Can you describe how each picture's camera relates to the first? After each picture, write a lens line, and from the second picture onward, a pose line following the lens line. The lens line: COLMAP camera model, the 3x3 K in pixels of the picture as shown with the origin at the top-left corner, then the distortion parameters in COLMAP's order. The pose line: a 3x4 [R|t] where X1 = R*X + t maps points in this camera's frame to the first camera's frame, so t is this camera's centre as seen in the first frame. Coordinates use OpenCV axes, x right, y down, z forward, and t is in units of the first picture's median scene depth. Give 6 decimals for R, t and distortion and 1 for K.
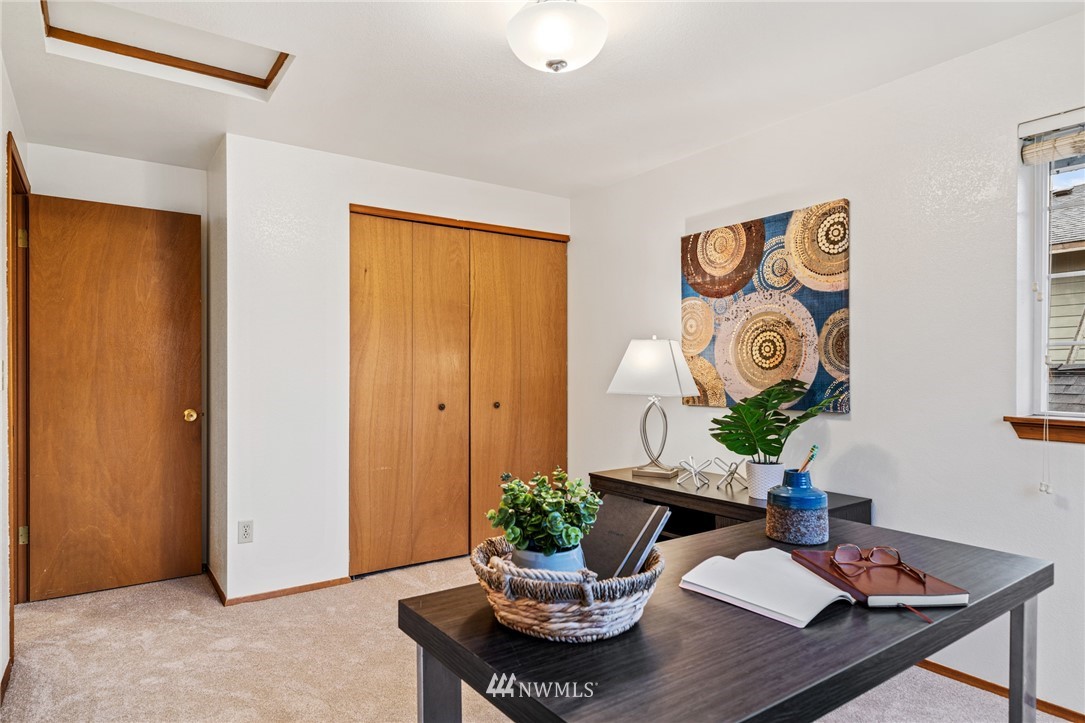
lens RADIAL K [[631.1, 0, 538.0], [0, 631.1, 372.3], [0, 0, 1]] dist [-0.000482, -0.000120]
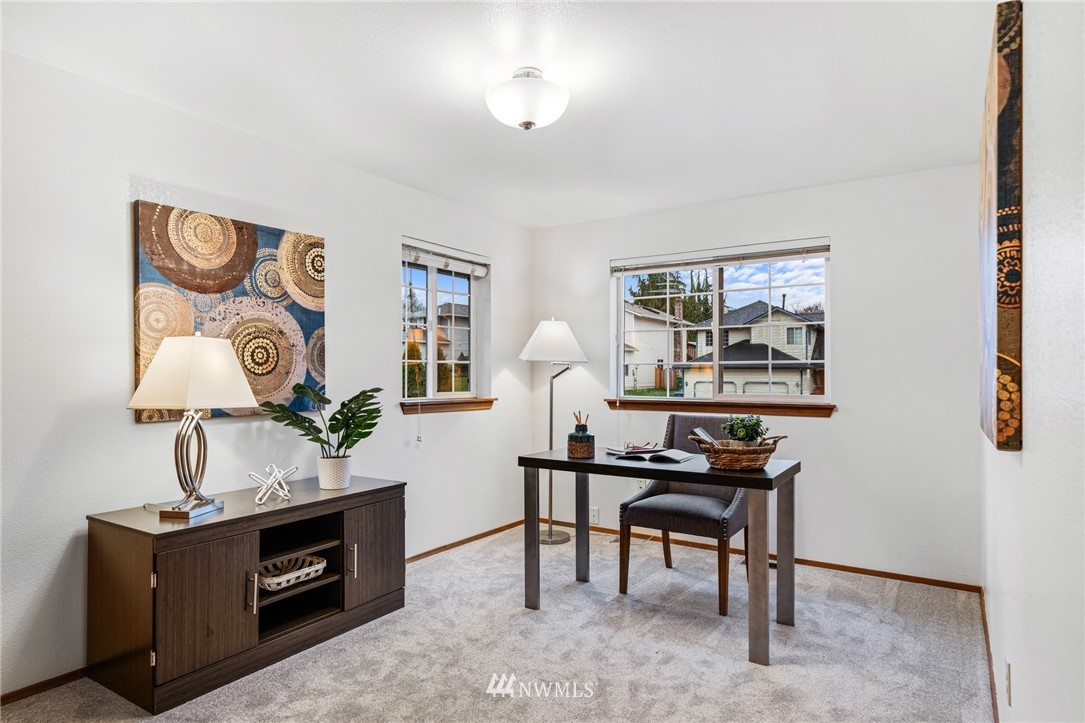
lens RADIAL K [[631.1, 0, 538.0], [0, 631.1, 372.3], [0, 0, 1]] dist [-0.000482, -0.000120]
pose [[-0.371724, -0.002113, 0.928341, -0.748309], [-0.000734, 0.999998, 0.001982, -0.011990], [-0.928343, 0.000055, -0.371725, 0.966346]]
